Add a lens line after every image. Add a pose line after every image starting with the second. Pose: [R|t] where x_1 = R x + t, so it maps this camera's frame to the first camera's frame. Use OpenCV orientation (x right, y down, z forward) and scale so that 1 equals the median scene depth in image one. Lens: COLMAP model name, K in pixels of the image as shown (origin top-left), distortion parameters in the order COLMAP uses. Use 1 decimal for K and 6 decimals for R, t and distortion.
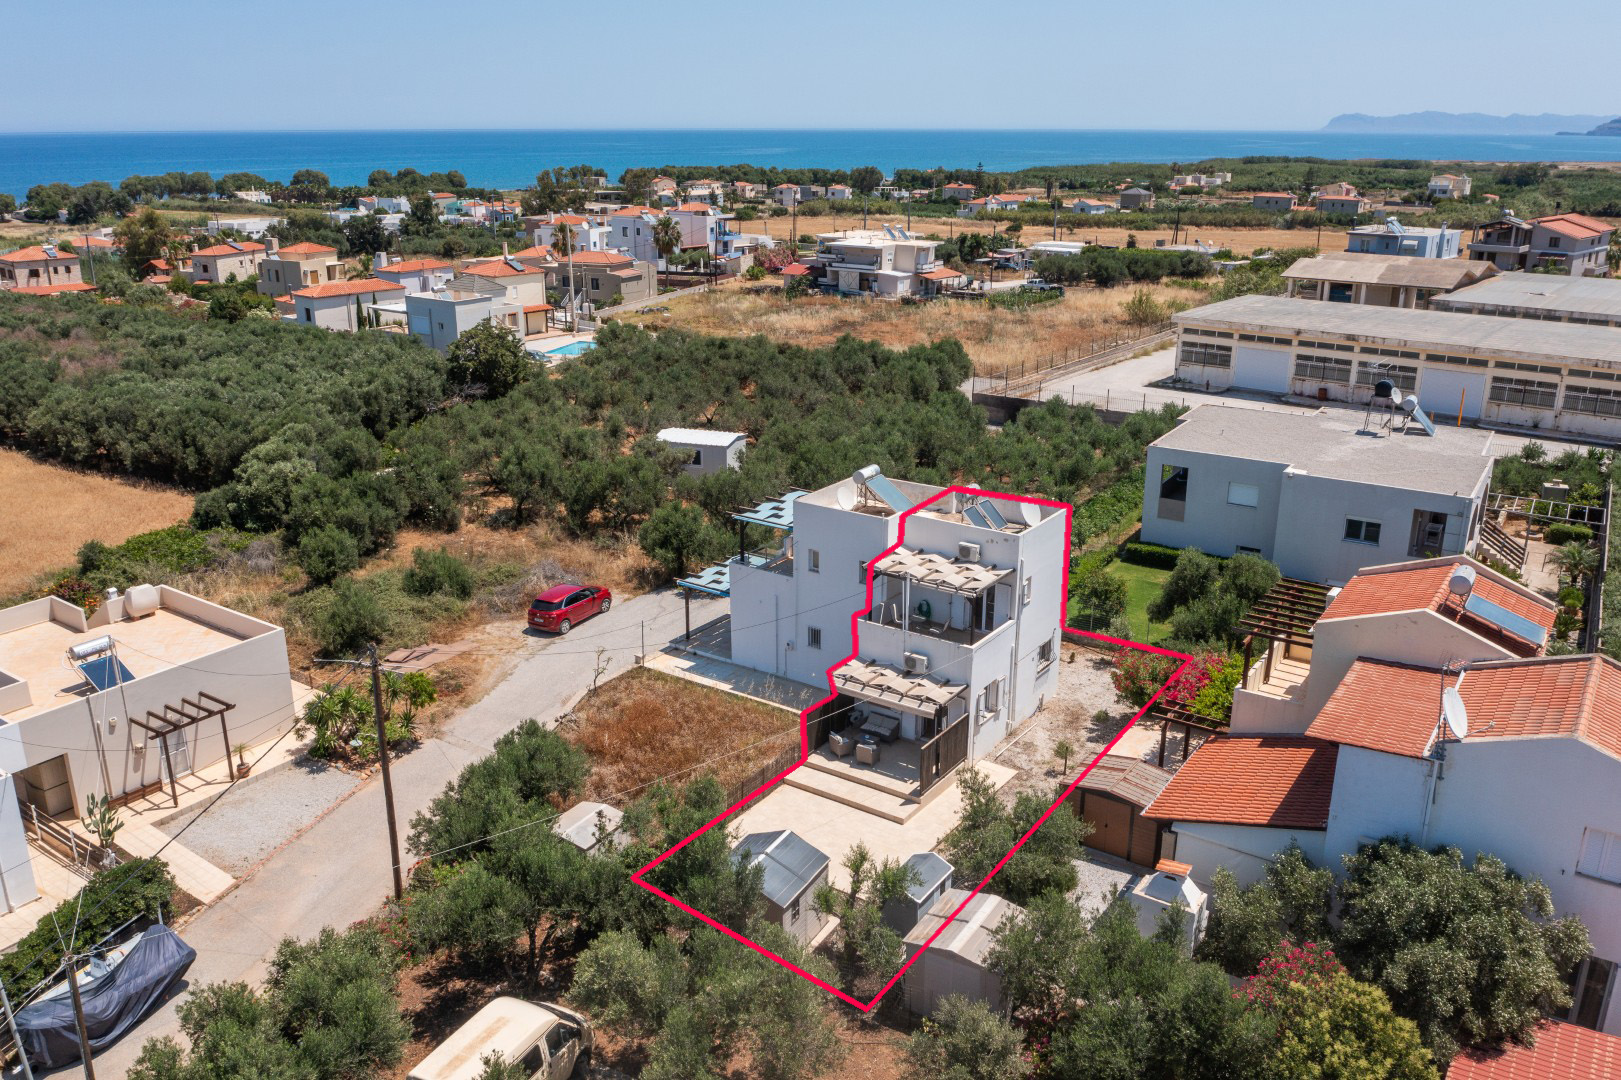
lens RADIAL K [[1265.2, 0, 806.3], [0, 1265.2, 533.4], [0, 0, 1]] dist [-0.029023, 0.008592]
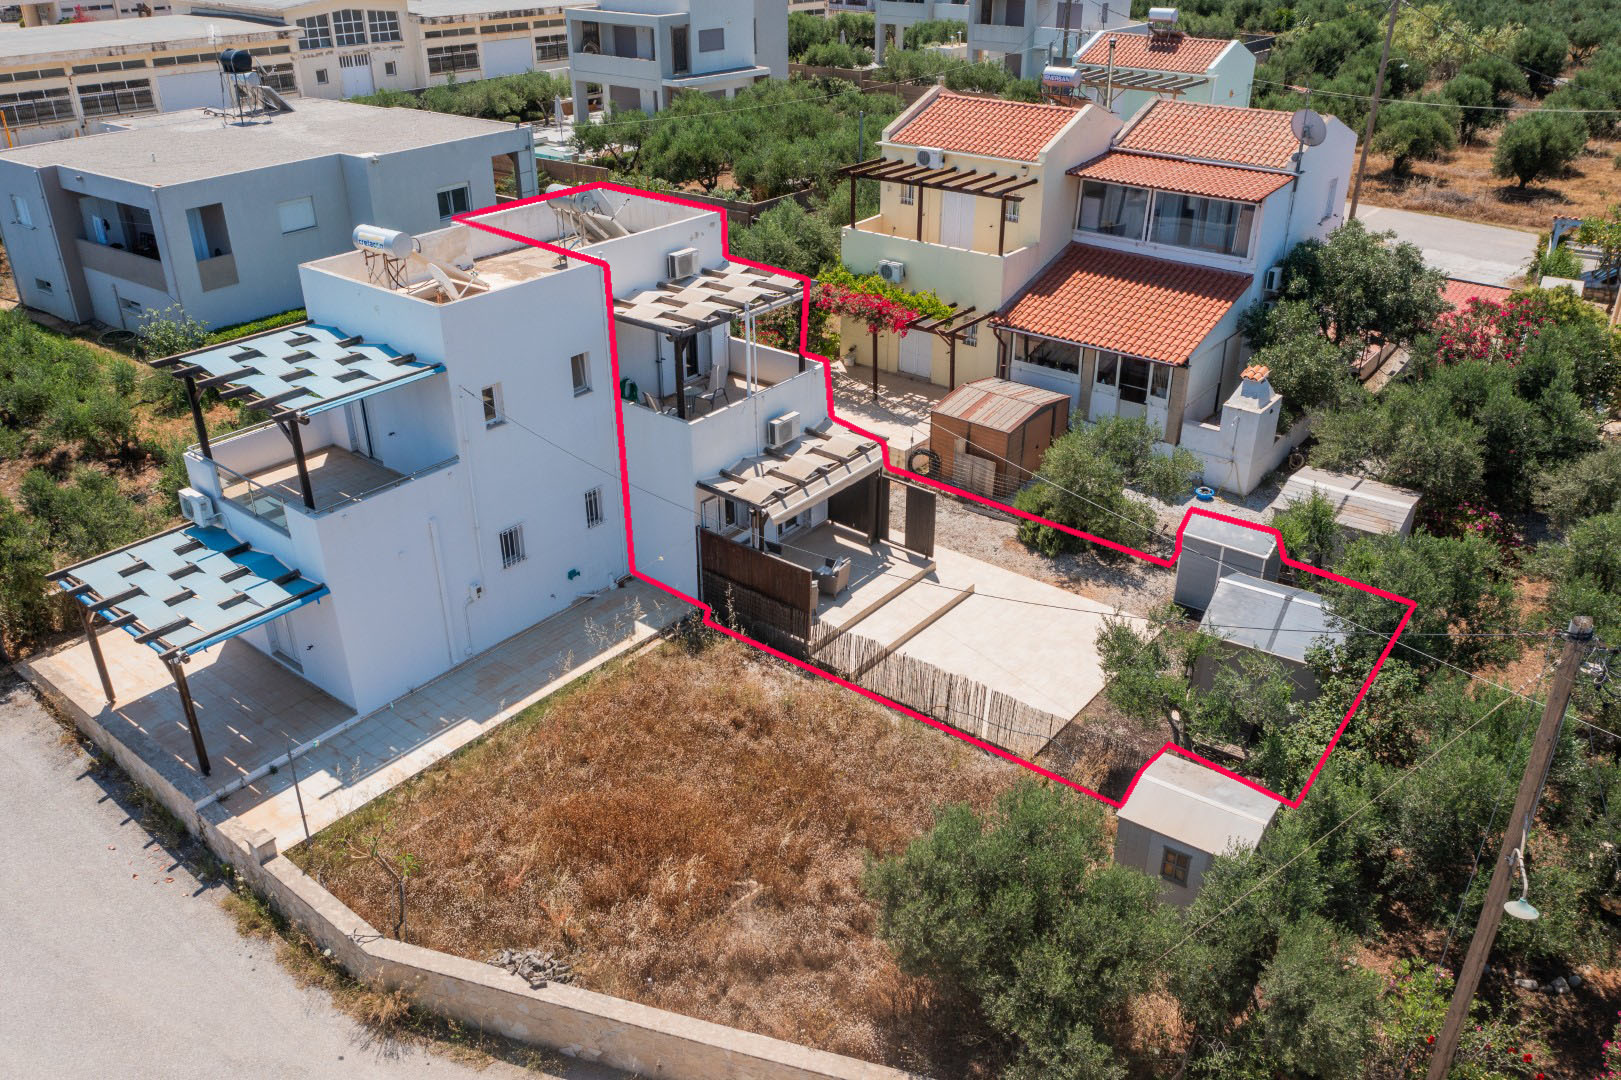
lens RADIAL K [[1266.5, 0, 810.5], [0, 1266.5, 540.0], [0, 0, 1]] dist [-0.032938, 0.006675]
pose [[0.066692, -0.463986, 0.883329, -0.332827], [0.311370, 0.850767, 0.423373, -0.078405], [-0.947946, 0.246806, 0.201210, 0.559893]]
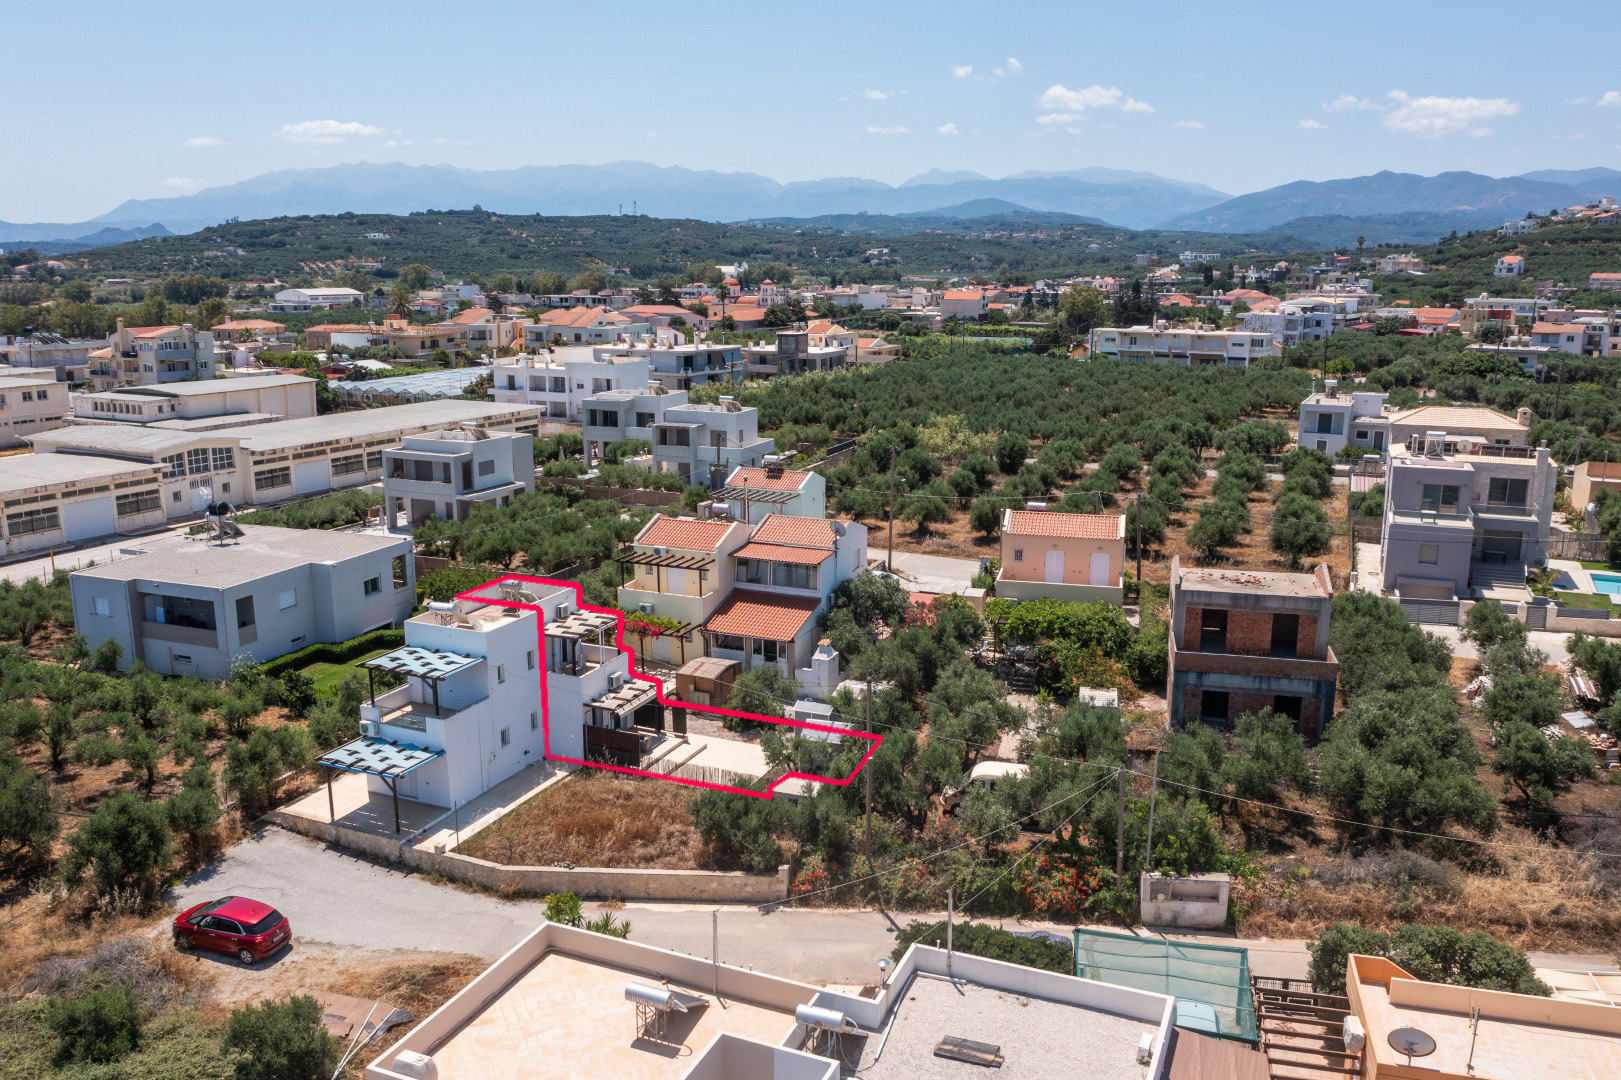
lens RADIAL K [[1265.2, 0, 806.3], [0, 1265.2, 533.4], [0, 0, 1]] dist [-0.029023, 0.008592]
pose [[-0.193845, -0.208639, 0.958590, -0.846581], [0.303467, 0.916446, 0.260833, -0.235126], [-0.932916, 0.341462, -0.114333, 0.582365]]
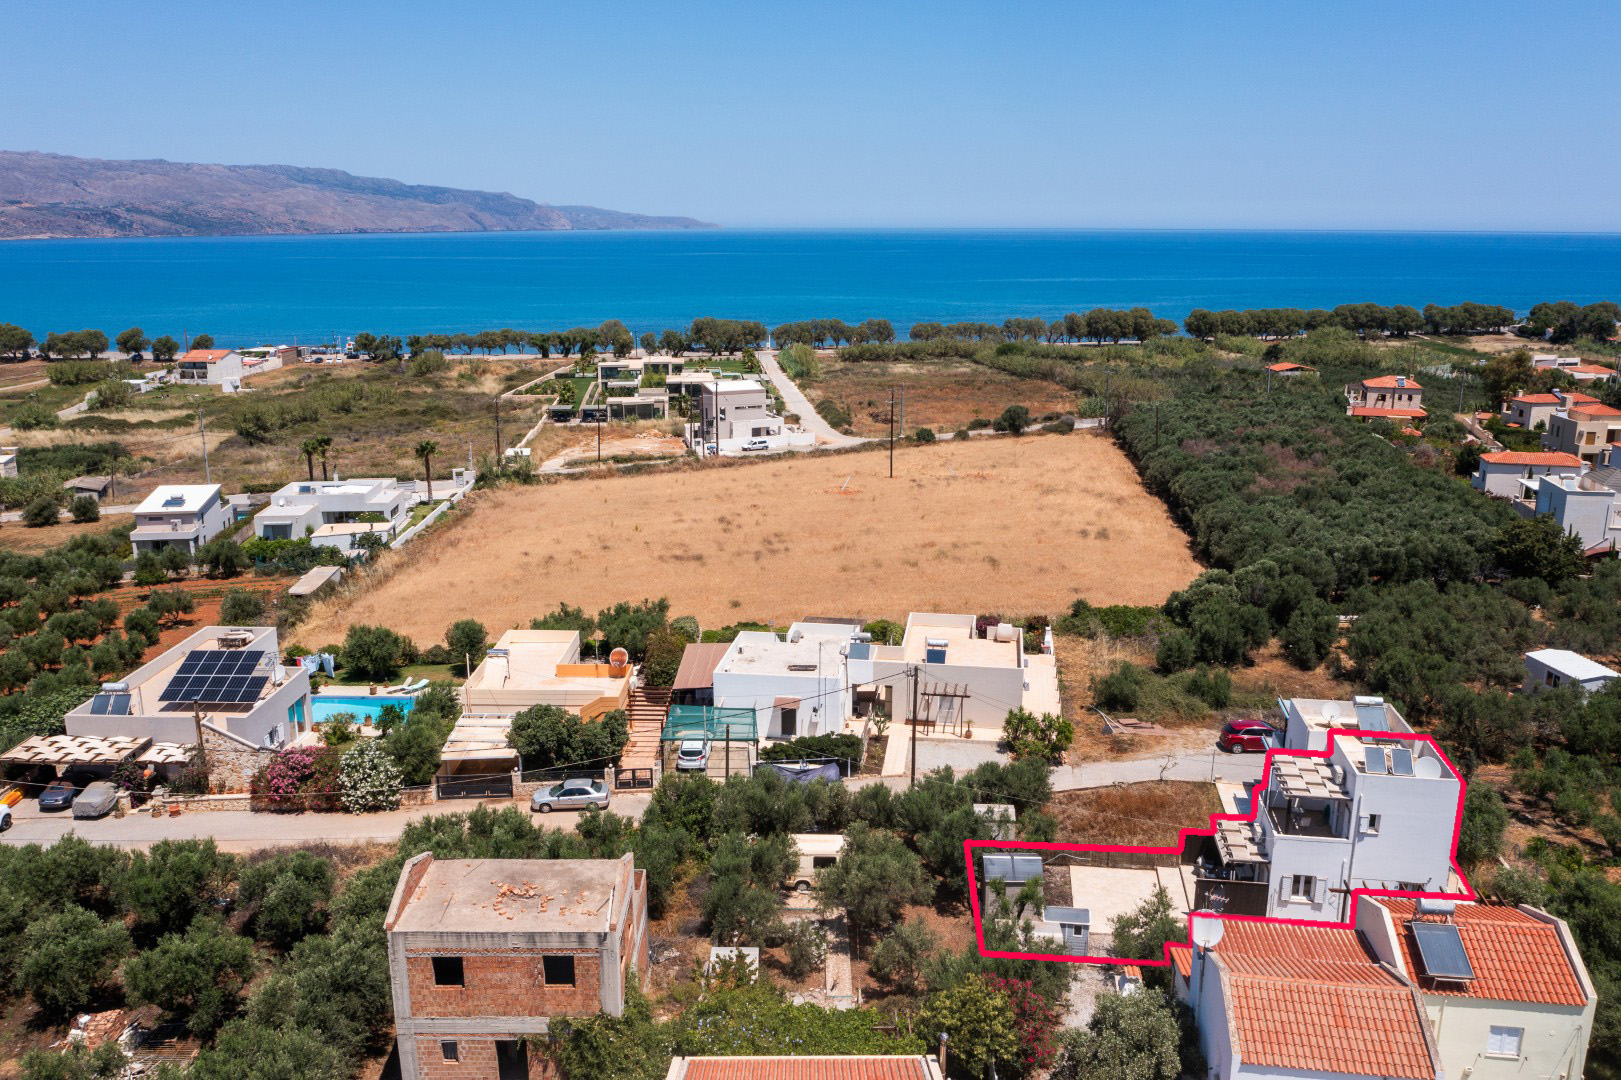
lens RADIAL K [[1265.2, 0, 806.3], [0, 1265.2, 533.4], [0, 0, 1]] dist [-0.029023, 0.008592]
pose [[0.435515, 0.214997, -0.874130, 0.624531], [-0.278258, 0.955655, 0.096413, -0.125088], [0.856095, 0.201244, 0.476027, -0.065209]]
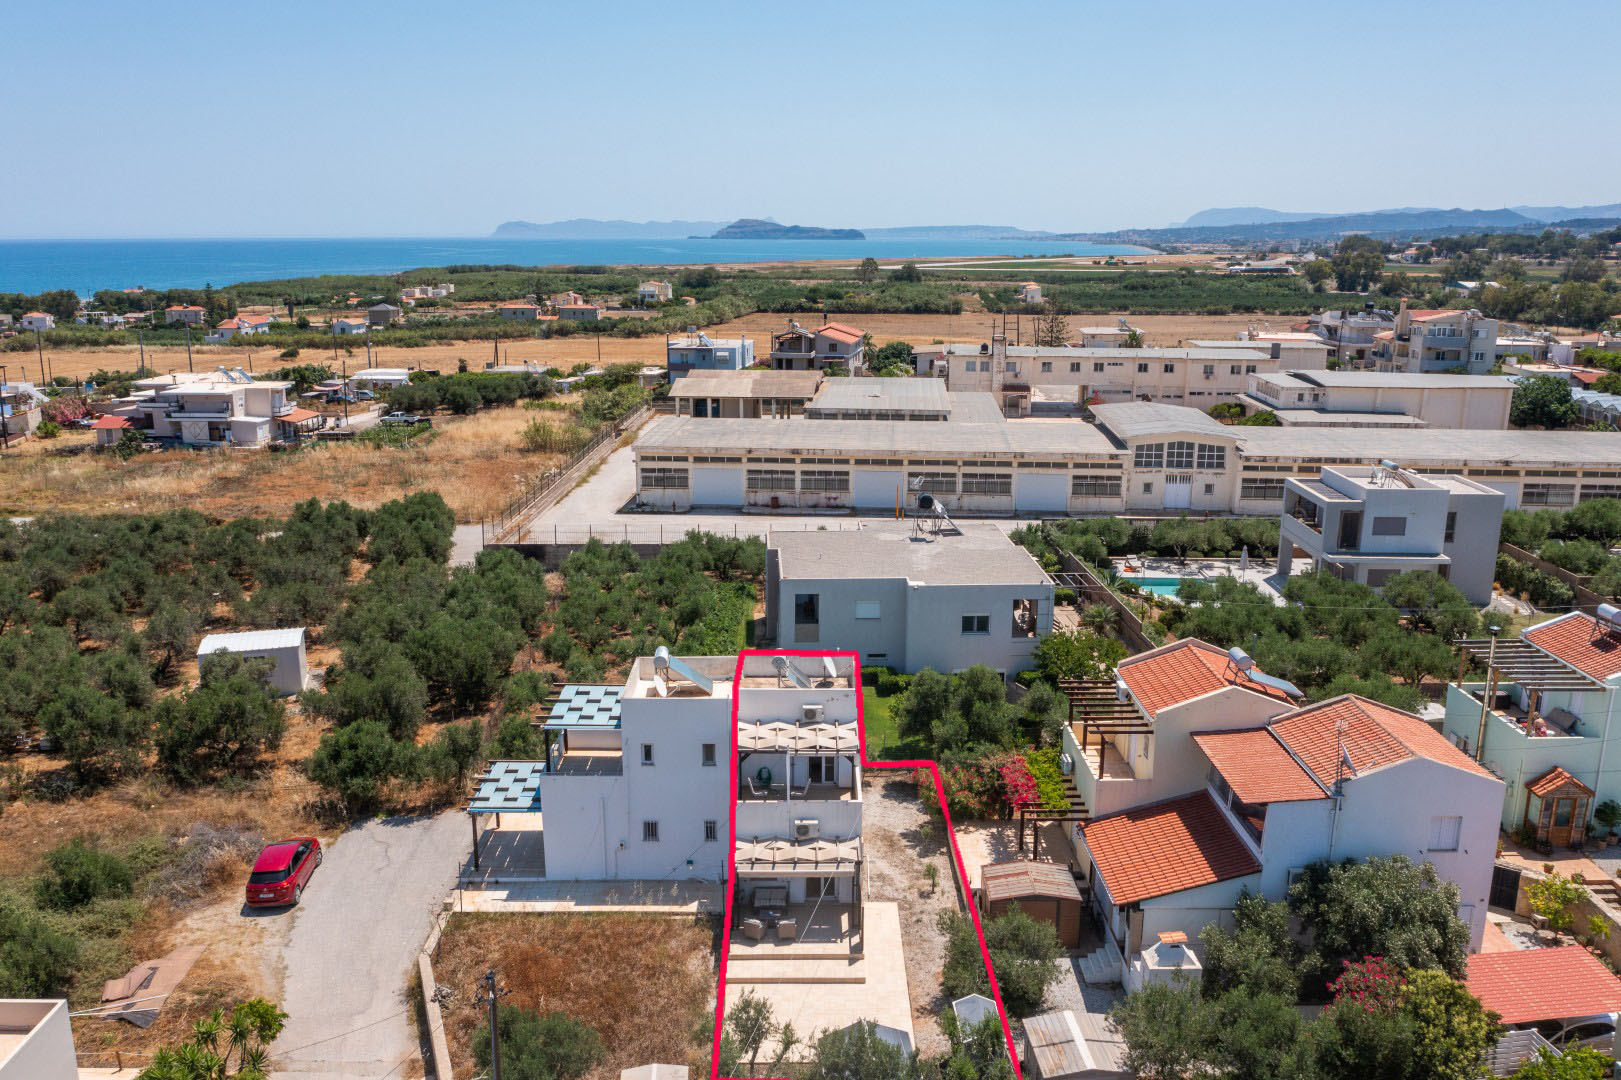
lens RADIAL K [[1265.2, 0, 806.3], [0, 1265.2, 533.4], [0, 0, 1]] dist [-0.029023, 0.008592]
pose [[0.818265, -0.131935, 0.559496, -0.300733], [0.175809, 0.984105, -0.025059, -0.072373], [-0.547297, 0.118869, 0.828454, 0.066420]]
